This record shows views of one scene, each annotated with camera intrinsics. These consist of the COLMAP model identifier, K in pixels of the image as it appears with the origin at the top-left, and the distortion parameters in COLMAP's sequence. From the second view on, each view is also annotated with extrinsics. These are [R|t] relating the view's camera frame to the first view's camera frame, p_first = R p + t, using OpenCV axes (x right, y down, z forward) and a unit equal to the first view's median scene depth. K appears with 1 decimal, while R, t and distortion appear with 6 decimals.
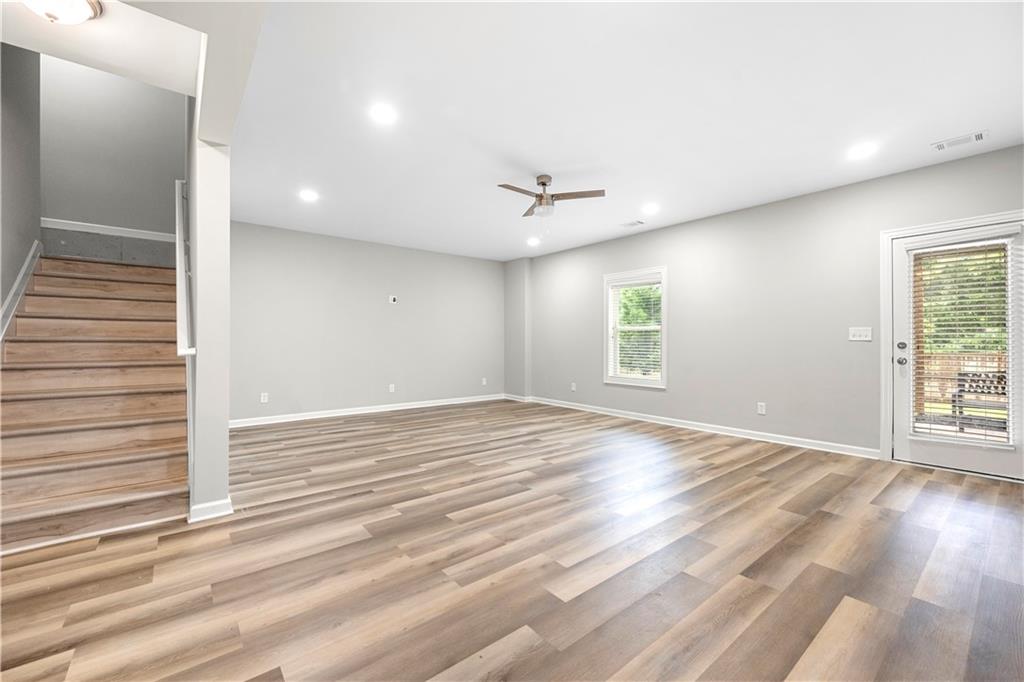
lens RADIAL K [[410.1, 0, 511.9], [0, 410.1, 342.8], [0, 0, 1]] dist [0.000029, 0.000001]
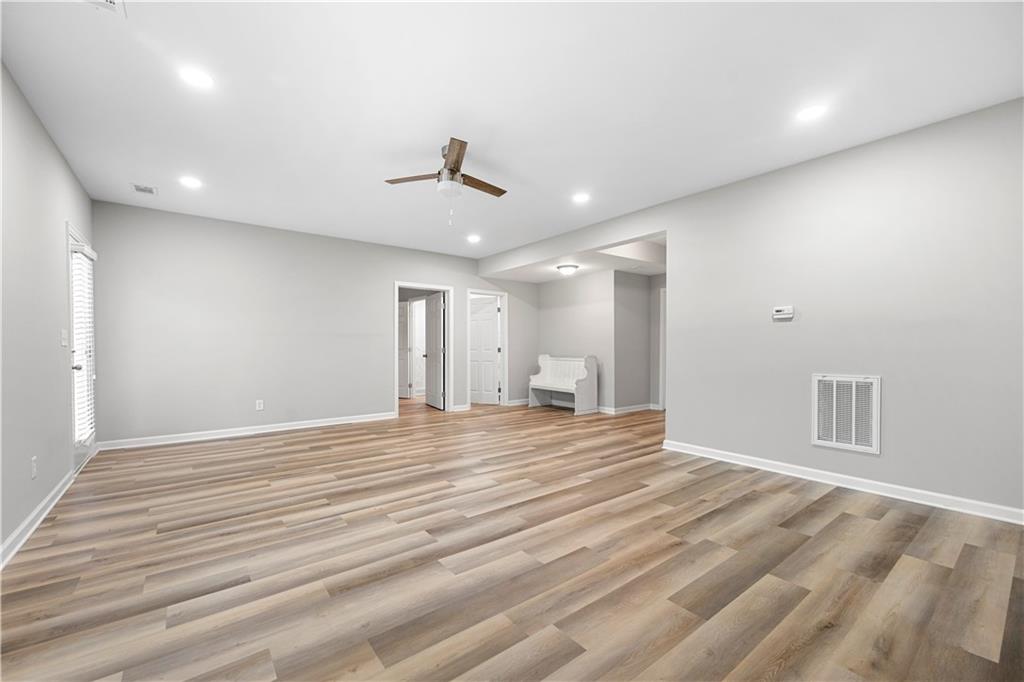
lens RADIAL K [[410.1, 0, 510.9], [0, 410.1, 345.3], [0, 0, 1]] dist [0.000029, 0.000001]
pose [[-0.999846, -0.001377, 0.017473, -0.064621], [-0.001403, 0.999998, -0.001527, -0.006056], [-0.017471, -0.001552, -0.999846, 2.072244]]
